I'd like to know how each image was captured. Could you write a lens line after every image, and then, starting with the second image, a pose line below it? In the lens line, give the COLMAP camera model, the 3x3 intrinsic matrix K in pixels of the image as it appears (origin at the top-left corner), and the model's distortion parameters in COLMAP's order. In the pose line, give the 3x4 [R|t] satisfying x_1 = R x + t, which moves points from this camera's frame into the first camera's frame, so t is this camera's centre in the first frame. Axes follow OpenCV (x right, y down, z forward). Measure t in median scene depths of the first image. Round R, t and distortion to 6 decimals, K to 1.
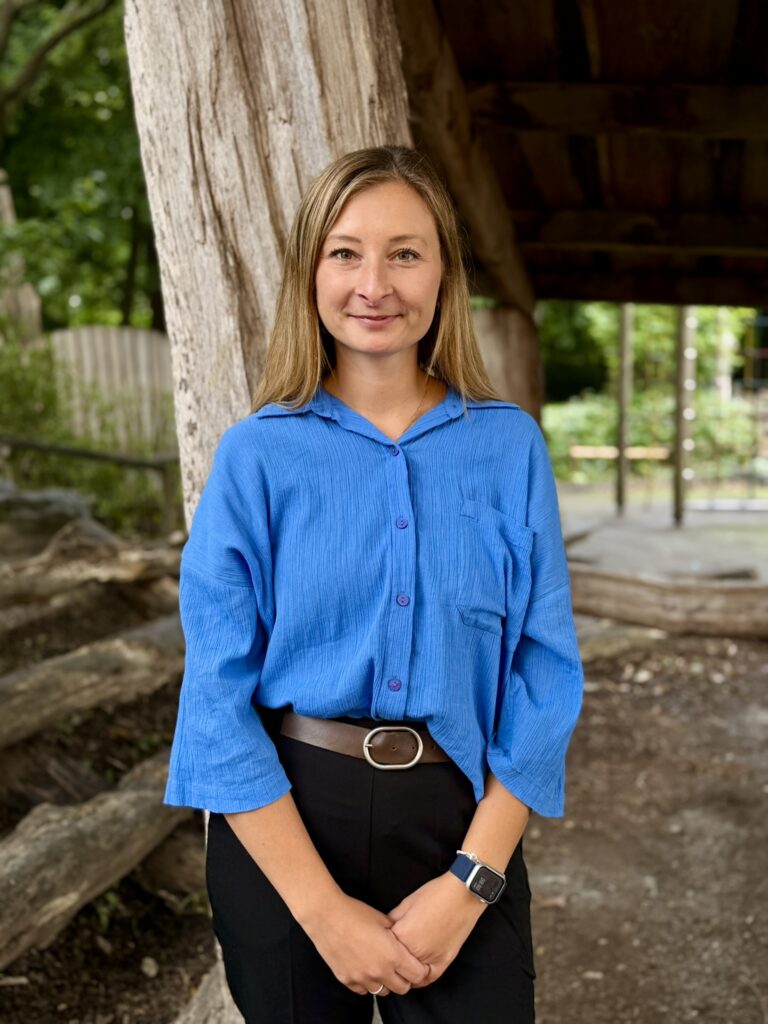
lens RADIAL K [[1129.2, 0, 382.3], [0, 1129.2, 518.8], [0, 0, 1]] dist [0.203689, -0.492916]
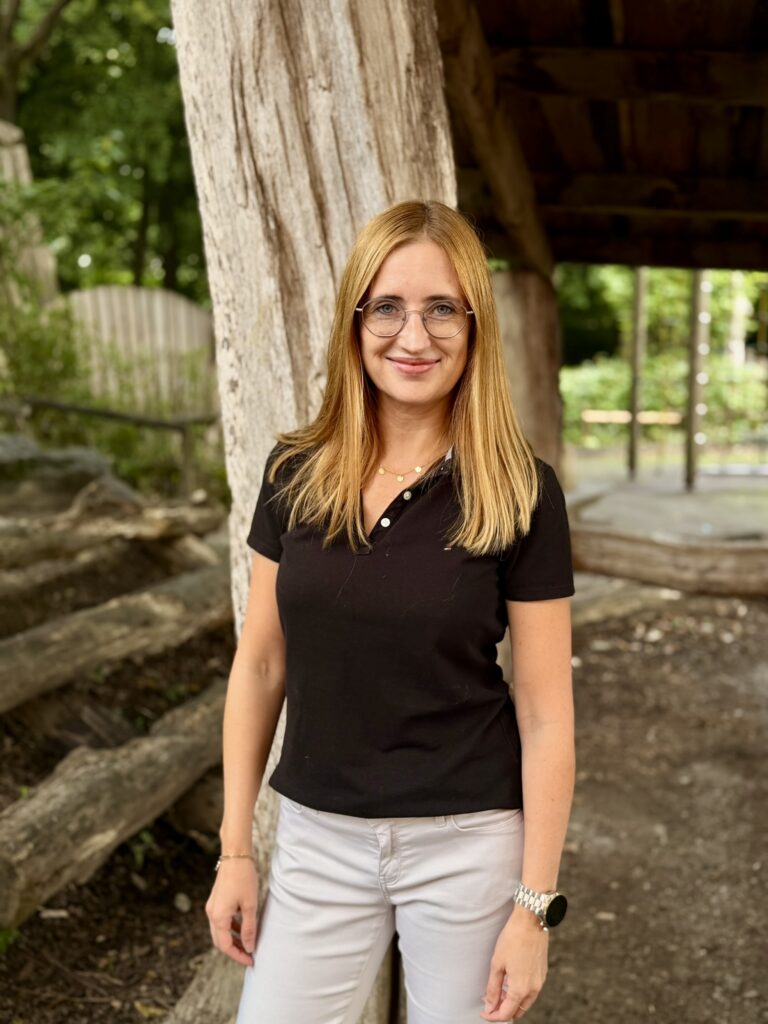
lens RADIAL K [[1128.9, 0, 391.0], [0, 1128.9, 515.9], [0, 0, 1]] dist [0.213852, -0.536211]
pose [[0.999976, 0.006871, -0.000629, -0.015567], [-0.006850, 0.999551, 0.029167, 0.006681], [0.000829, -0.029162, 0.999574, -0.036743]]
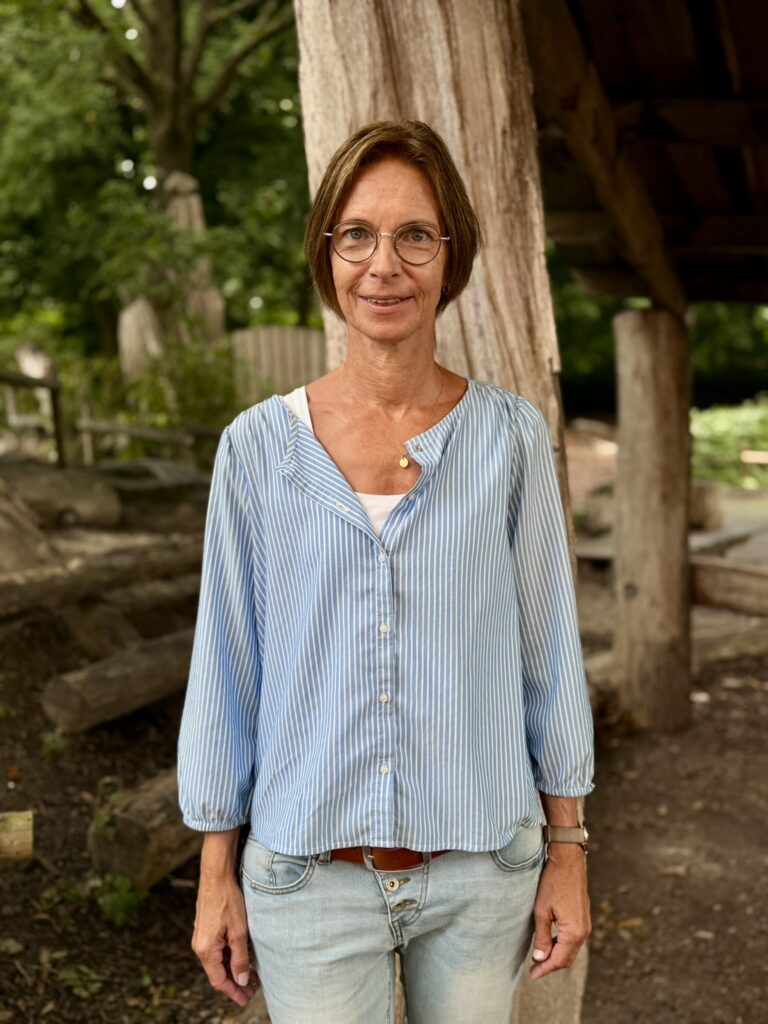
lens RADIAL K [[1131.0, 0, 380.9], [0, 1131.0, 521.7], [0, 0, 1]] dist [0.196286, -0.471218]
pose [[0.988683, 0.033406, -0.146253, 0.036899], [-0.033233, 0.999441, 0.003621, 0.023730], [0.146293, 0.001280, 0.989241, -0.126197]]
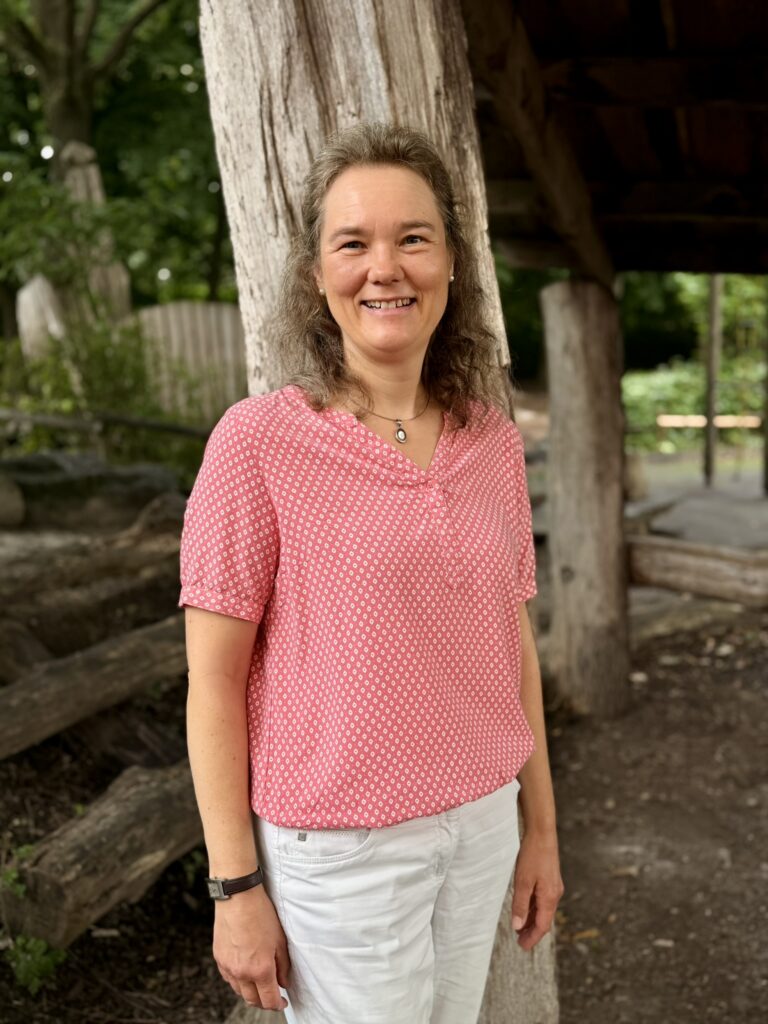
lens RADIAL K [[1129.0, 0, 385.1], [0, 1129.0, 520.5], [0, 0, 1]] dist [0.205289, -0.499692]
pose [[0.997360, 0.000276, -0.072615, 0.013406], [0.001783, 0.999598, 0.028295, -0.007810], [0.072594, -0.028350, 0.996959, -0.027455]]
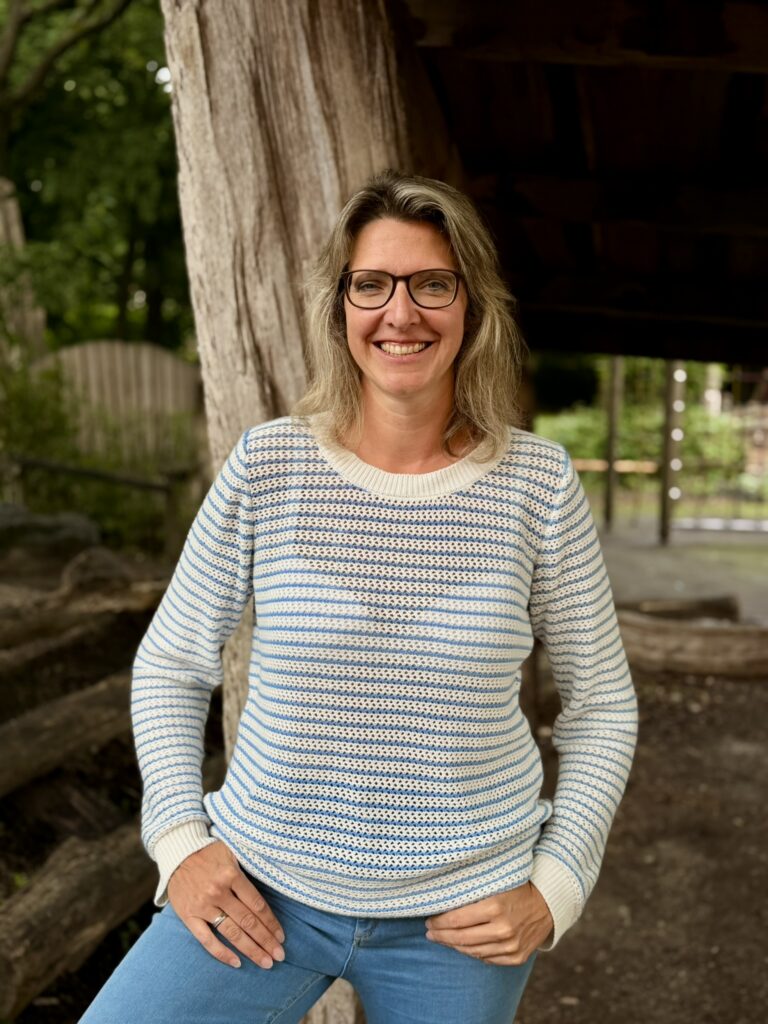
lens RADIAL K [[1131.0, 0, 380.9], [0, 1131.0, 521.7], [0, 0, 1]] dist [0.196286, -0.471218]
pose [[0.999699, 0.022970, 0.008608, -0.018445], [-0.023040, 0.999702, 0.008123, -0.075818], [-0.008418, -0.008319, 0.999930, -0.105944]]
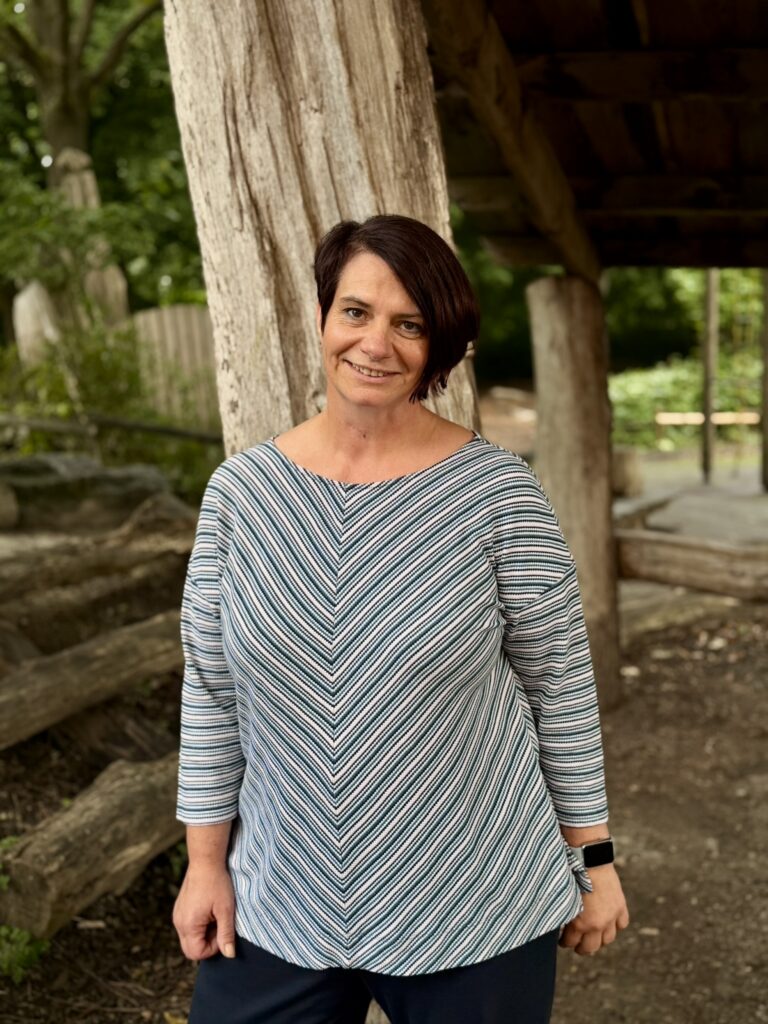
lens RADIAL K [[1128.6, 0, 379.9], [0, 1128.6, 520.4], [0, 0, 1]] dist [0.207599, -0.510198]
pose [[0.996620, -0.012266, -0.081233, 0.039272], [0.014387, 0.999569, 0.025573, 0.001574], [0.080884, -0.026655, 0.996367, -0.036391]]
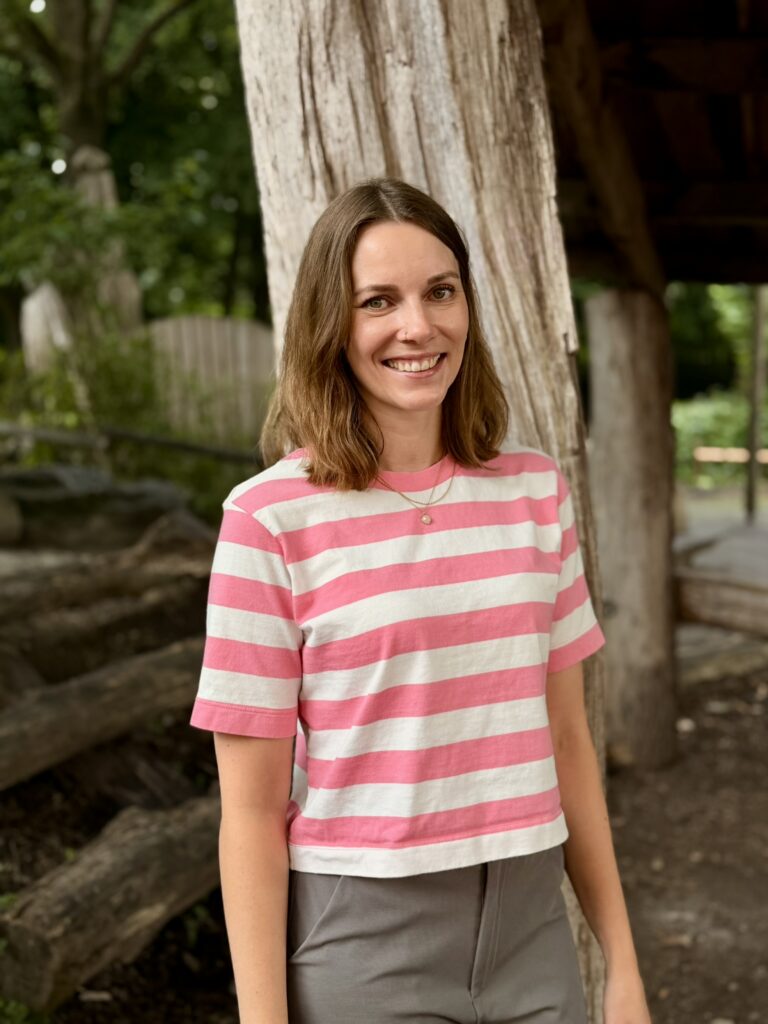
lens RADIAL K [[1184.0, 0, 382.0], [0, 1184.0, 517.4], [0, 0, 1]] dist [0.201195, -0.491135]
pose [[0.995941, 0.019087, -0.087964, -0.008823], [-0.019555, 0.999799, -0.004459, 0.011443], [0.087861, 0.006161, 0.996114, 0.039453]]
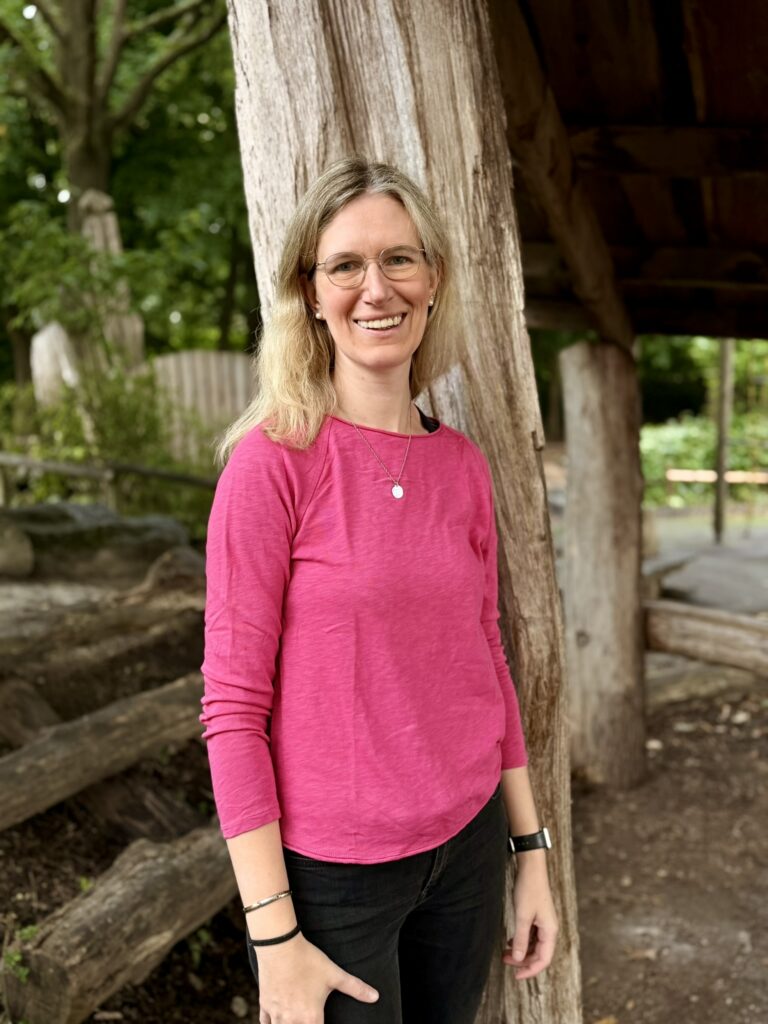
lens RADIAL K [[1128.7, 0, 381.3], [0, 1128.7, 522.8], [0, 0, 1]] dist [0.202781, -0.483670]
pose [[0.996658, 0.017738, -0.079738, -0.004544], [-0.018452, 0.999796, -0.008222, -0.032621], [0.079576, 0.009666, 0.996782, -0.004730]]
